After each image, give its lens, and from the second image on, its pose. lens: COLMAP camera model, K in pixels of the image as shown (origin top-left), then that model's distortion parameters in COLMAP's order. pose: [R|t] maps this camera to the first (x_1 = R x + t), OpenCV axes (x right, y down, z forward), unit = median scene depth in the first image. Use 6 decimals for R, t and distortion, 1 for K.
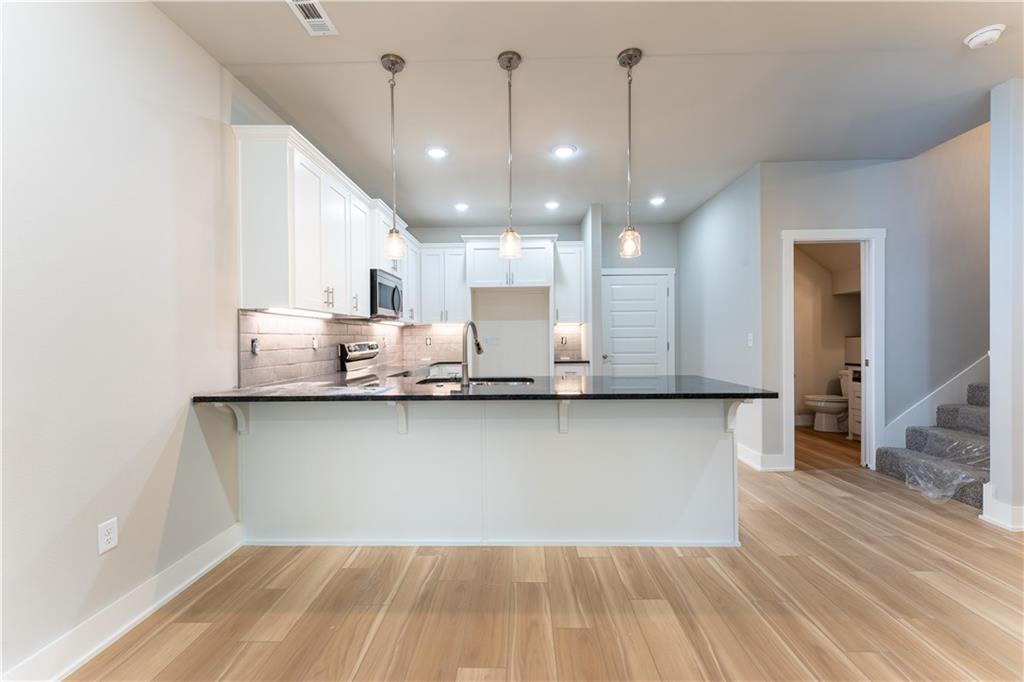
lens RADIAL K [[410.3, 0, 511.5], [0, 410.3, 339.1], [0, 0, 1]] dist [0.000297, 0.000162]
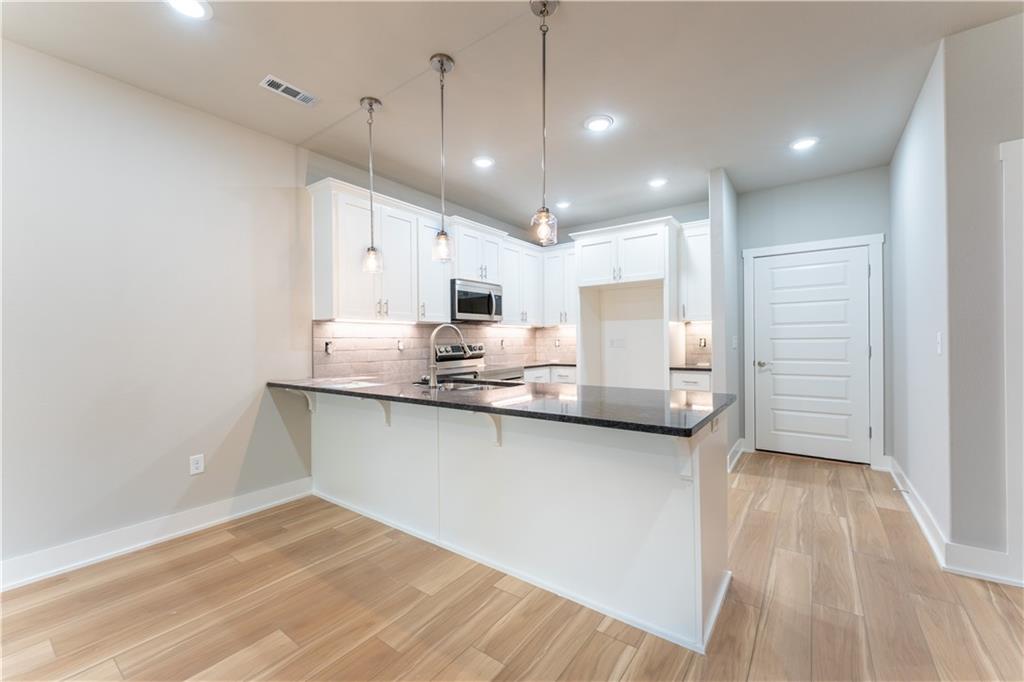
lens RADIAL K [[410.3, 0, 512.4], [0, 410.3, 338.1], [0, 0, 1]] dist [0.000297, 0.000162]
pose [[0.820790, -0.004088, -0.571215, 0.471628], [0.002263, 0.999990, -0.003905, -0.004795], [0.571225, 0.001912, 0.820791, 0.187561]]
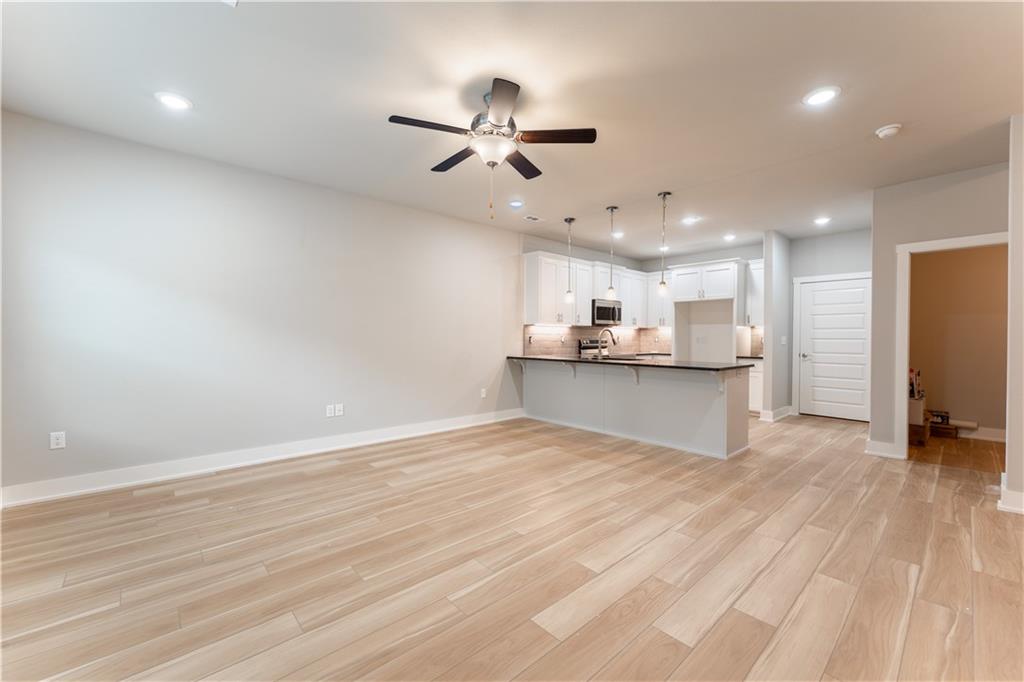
lens RADIAL K [[410.3, 0, 511.6], [0, 410.3, 339.2], [0, 0, 1]] dist [0.000297, 0.000162]
pose [[0.689118, 0.015638, -0.724480, 0.810044], [-0.012112, 0.999876, 0.010062, -0.005625], [0.724548, 0.001840, 0.689222, -0.583073]]
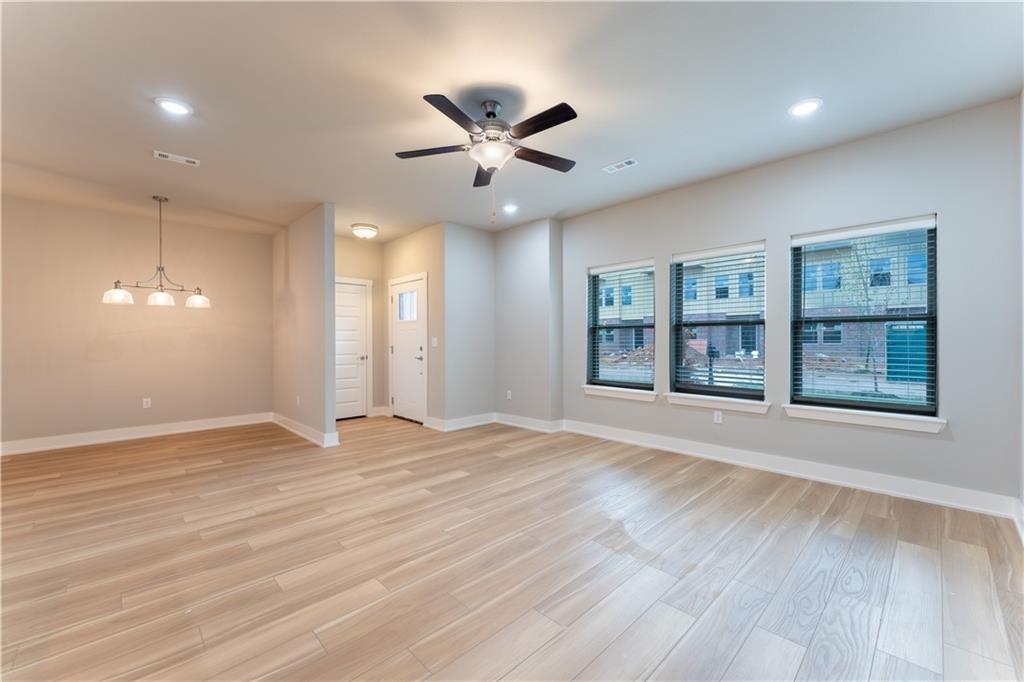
lens RADIAL K [[410.3, 0, 512.8], [0, 410.3, 338.0], [0, 0, 1]] dist [0.000297, 0.000162]
pose [[-0.714639, 0.014675, 0.699340, -0.376690], [0.013050, 0.999886, -0.007647, 0.003694], [-0.699372, 0.003662, -0.714749, 0.480979]]
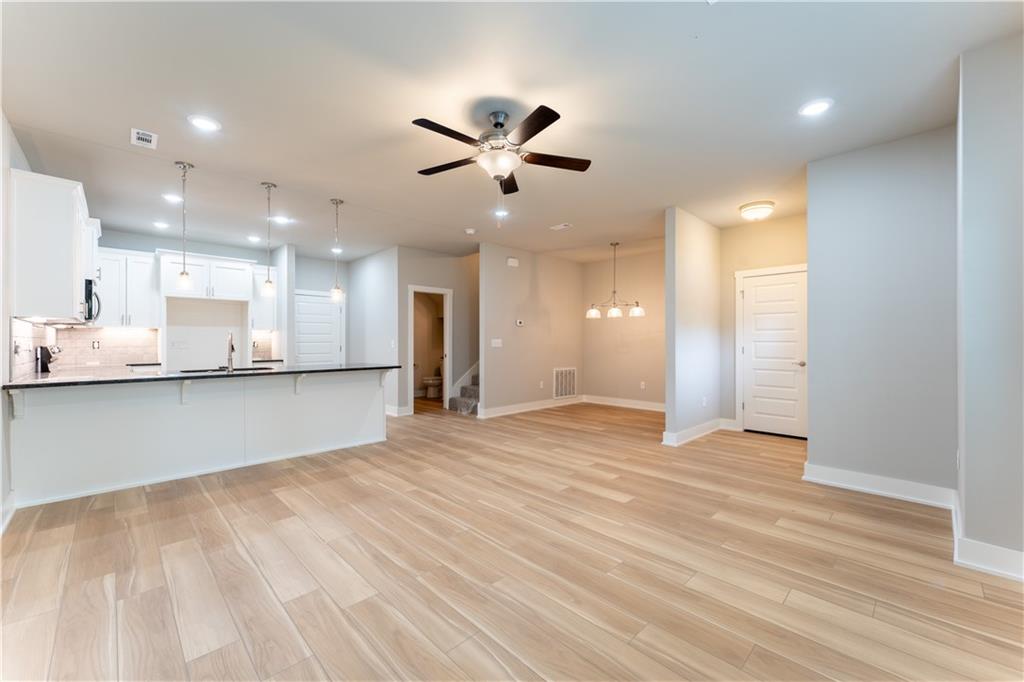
lens RADIAL K [[410.3, 0, 511.8], [0, 410.3, 340.0], [0, 0, 1]] dist [0.000297, 0.000162]
pose [[0.695849, 0.009537, 0.718125, -0.362735], [-0.002360, 0.999937, -0.010993, 0.003721], [-0.718184, 0.005955, 0.695827, -0.660536]]
